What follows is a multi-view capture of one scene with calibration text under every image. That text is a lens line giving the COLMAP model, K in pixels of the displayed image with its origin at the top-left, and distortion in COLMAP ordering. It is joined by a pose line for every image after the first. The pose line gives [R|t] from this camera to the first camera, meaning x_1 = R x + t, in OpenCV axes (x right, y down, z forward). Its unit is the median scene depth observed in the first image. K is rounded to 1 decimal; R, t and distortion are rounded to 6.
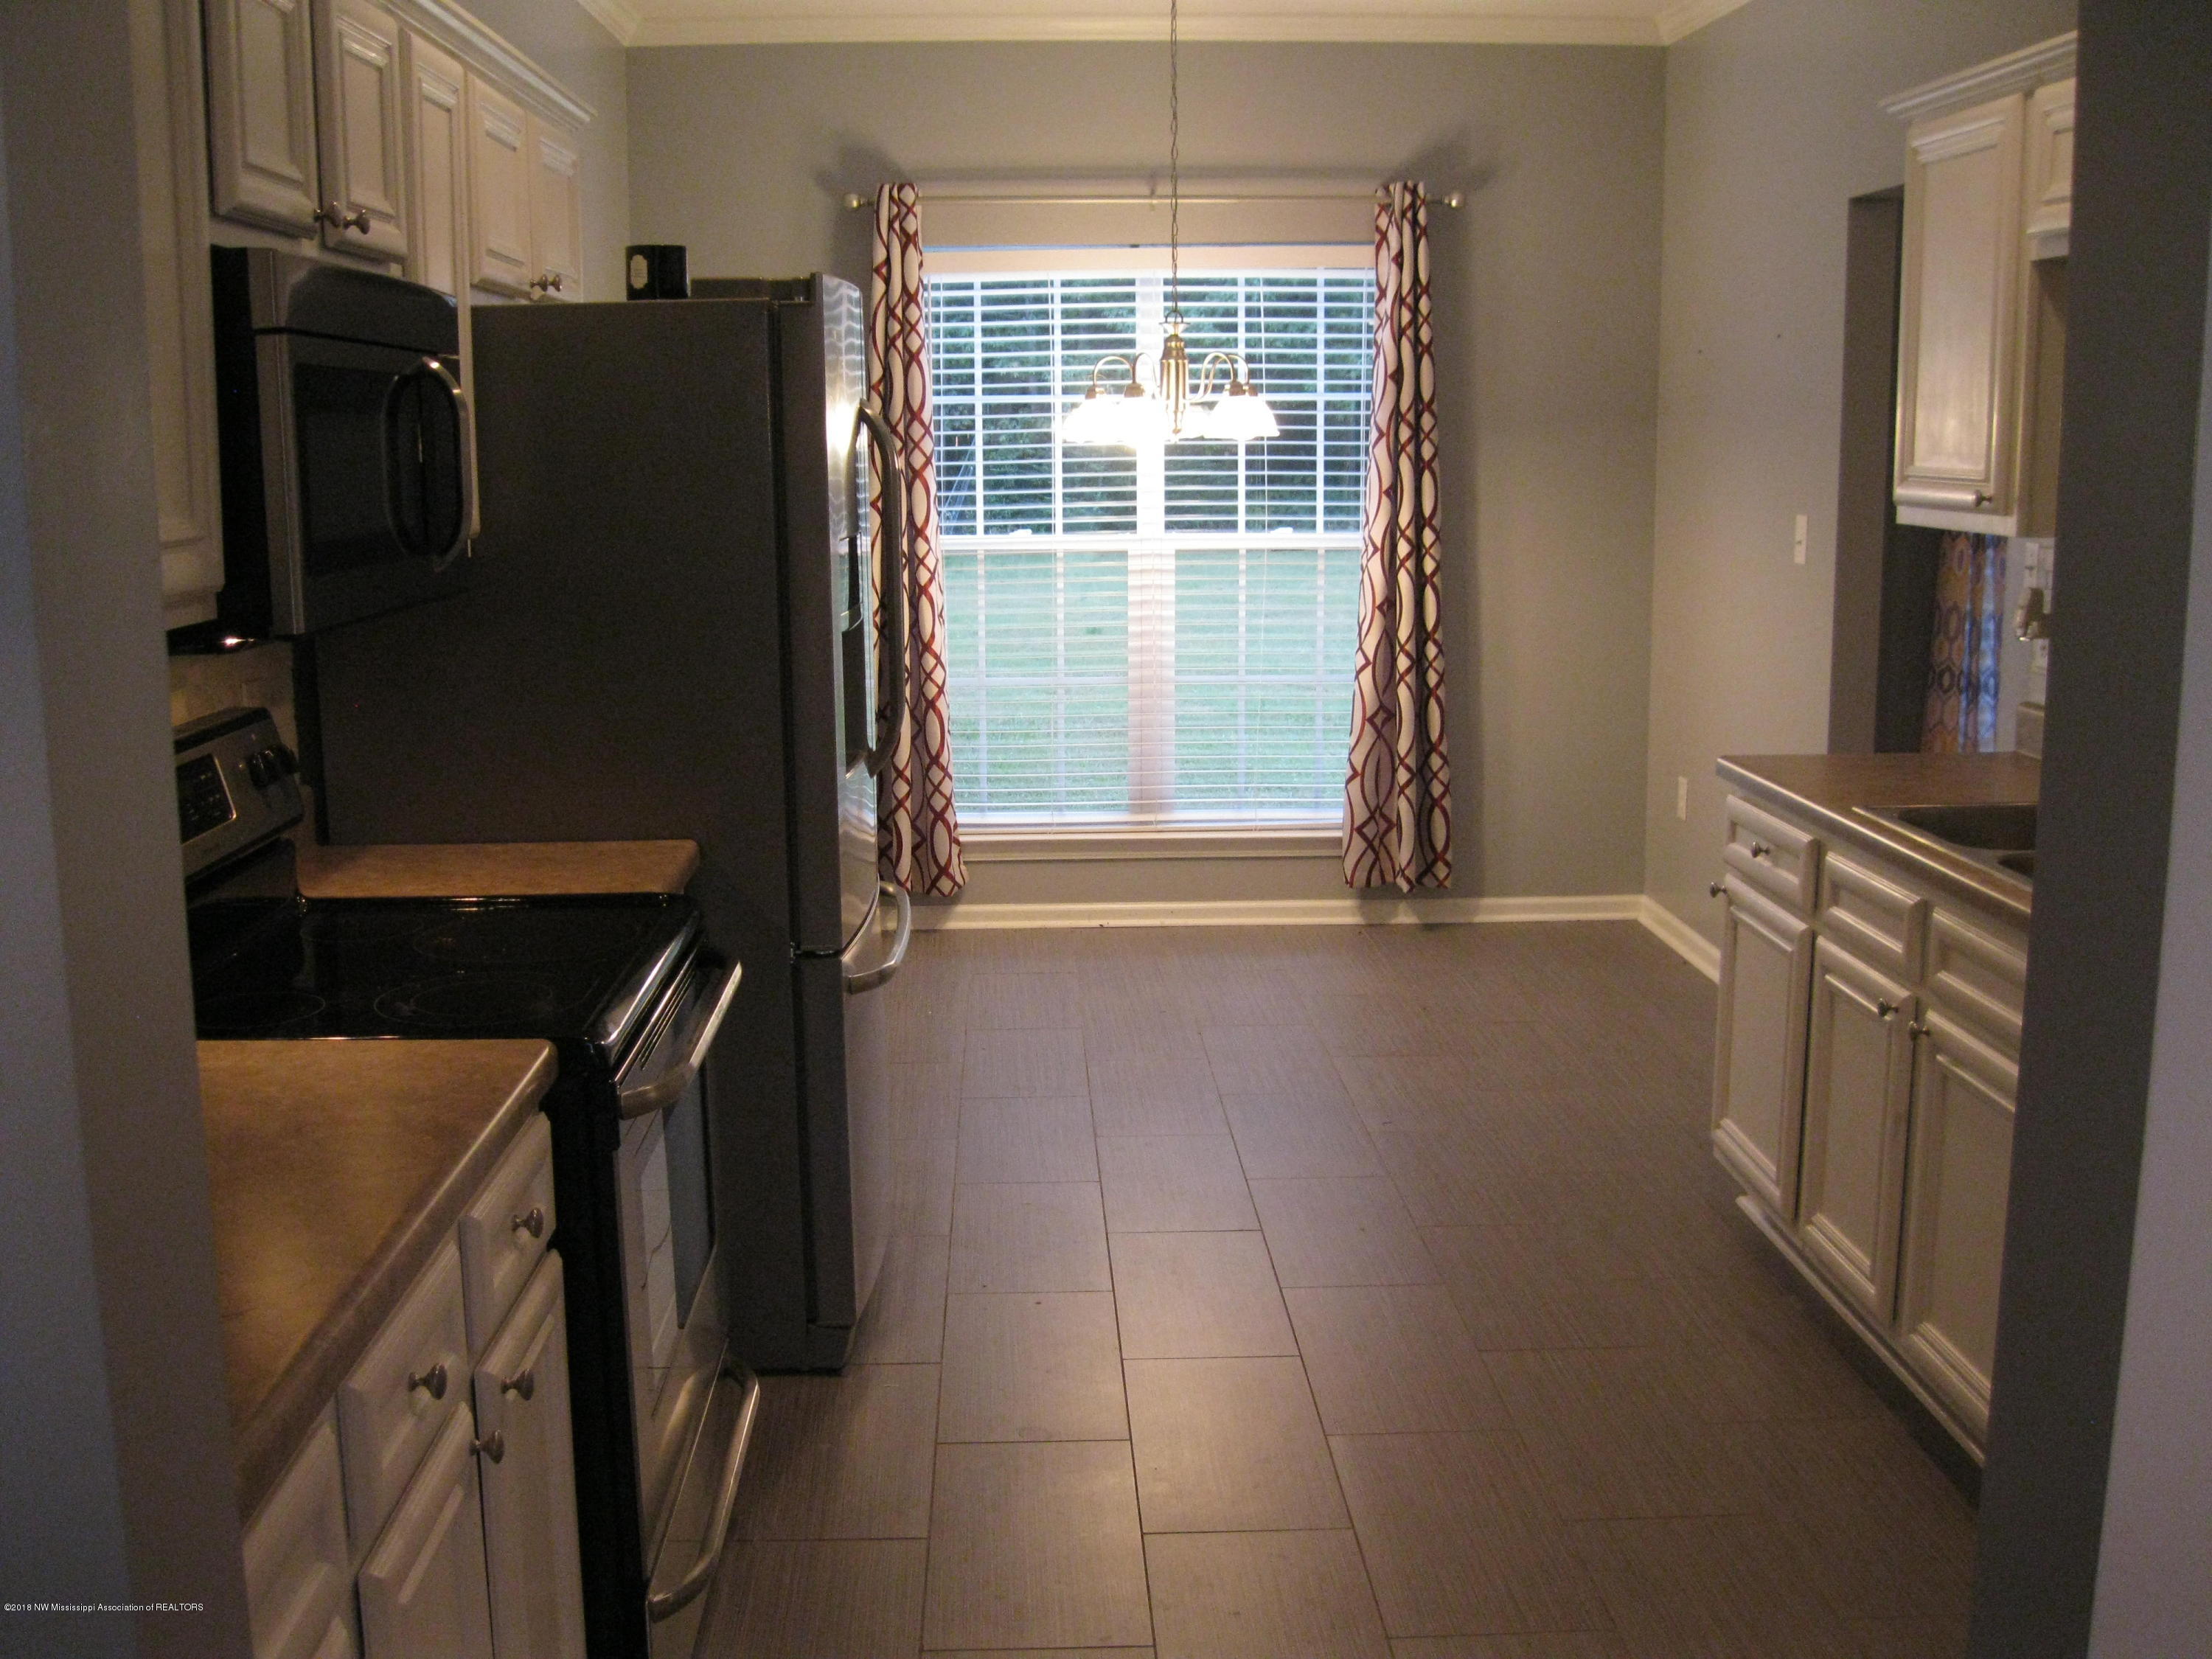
lens RADIAL K [[2261.8, 0, 1104.9], [0, 2261.8, 880.0], [0, 0, 1]] dist [-0.117158, -0.015464]
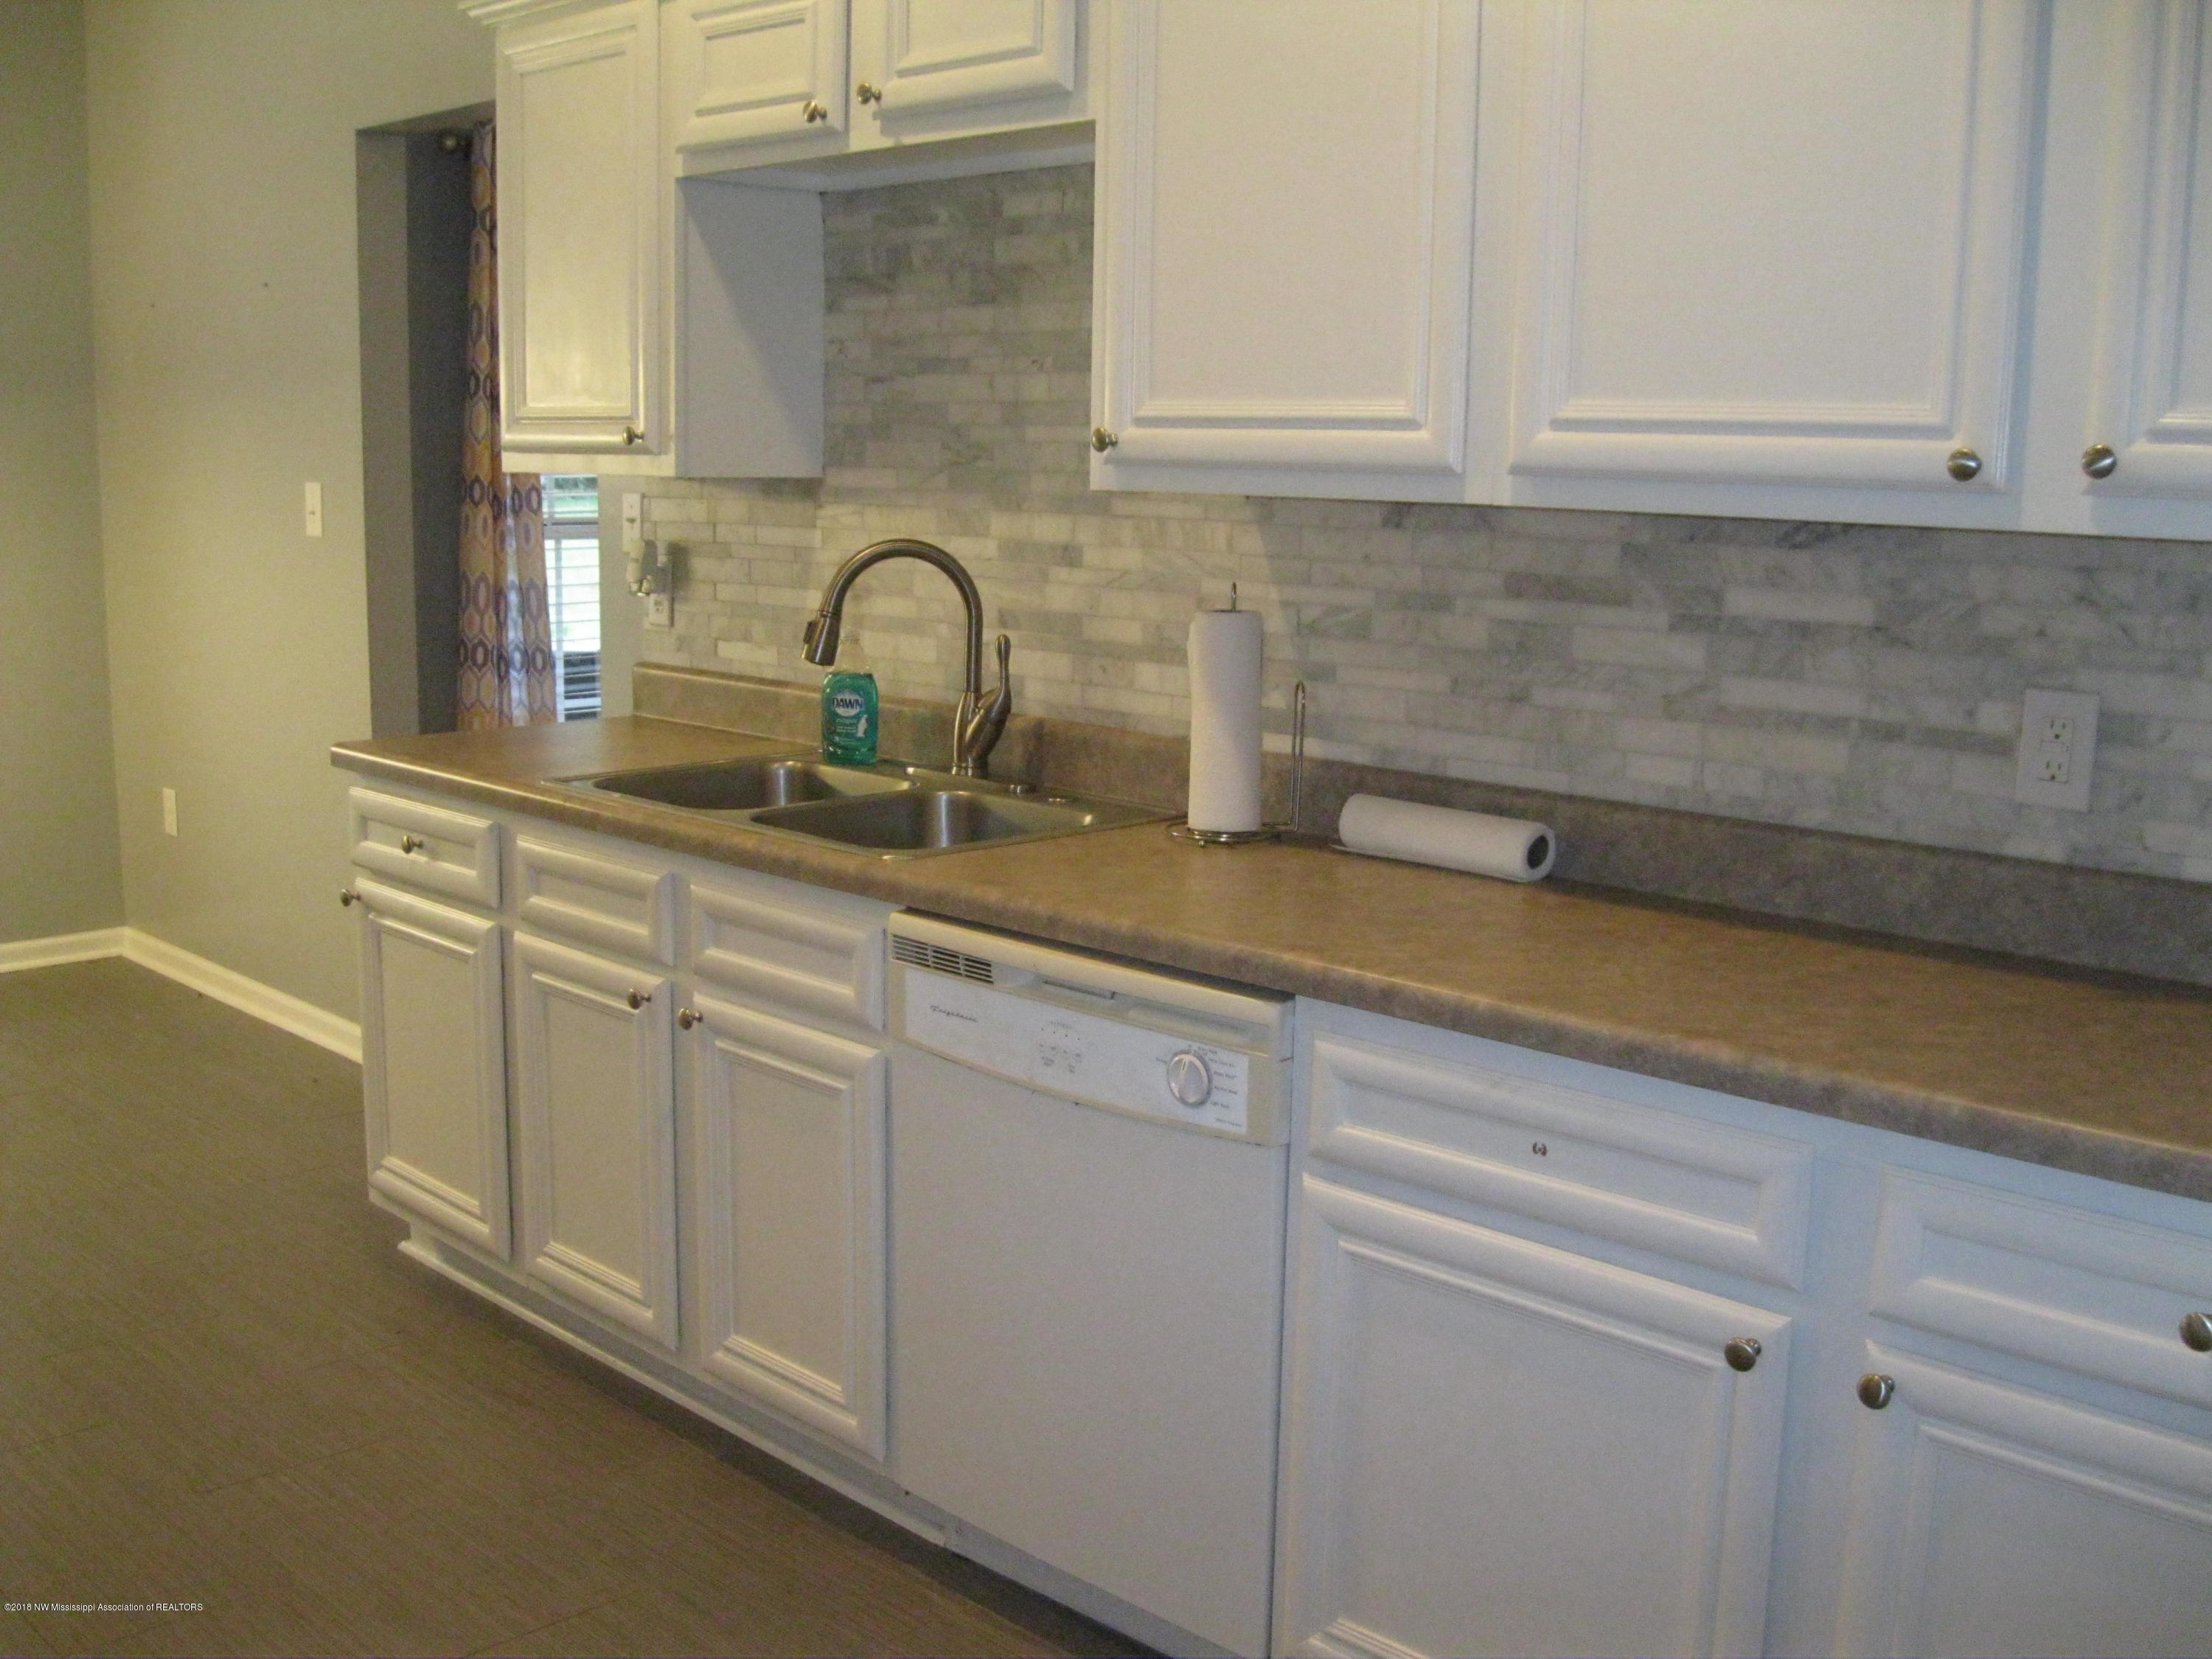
lens RADIAL K [[2261.8, 0, 1104.9], [0, 2261.8, 880.0], [0, 0, 1]] dist [-0.117158, -0.015464]
pose [[0.738758, -0.105031, 0.665737, -0.088048], [0.108801, 0.993412, 0.035991, -0.001484], [-0.665131, 0.045844, 0.745318, 0.168722]]
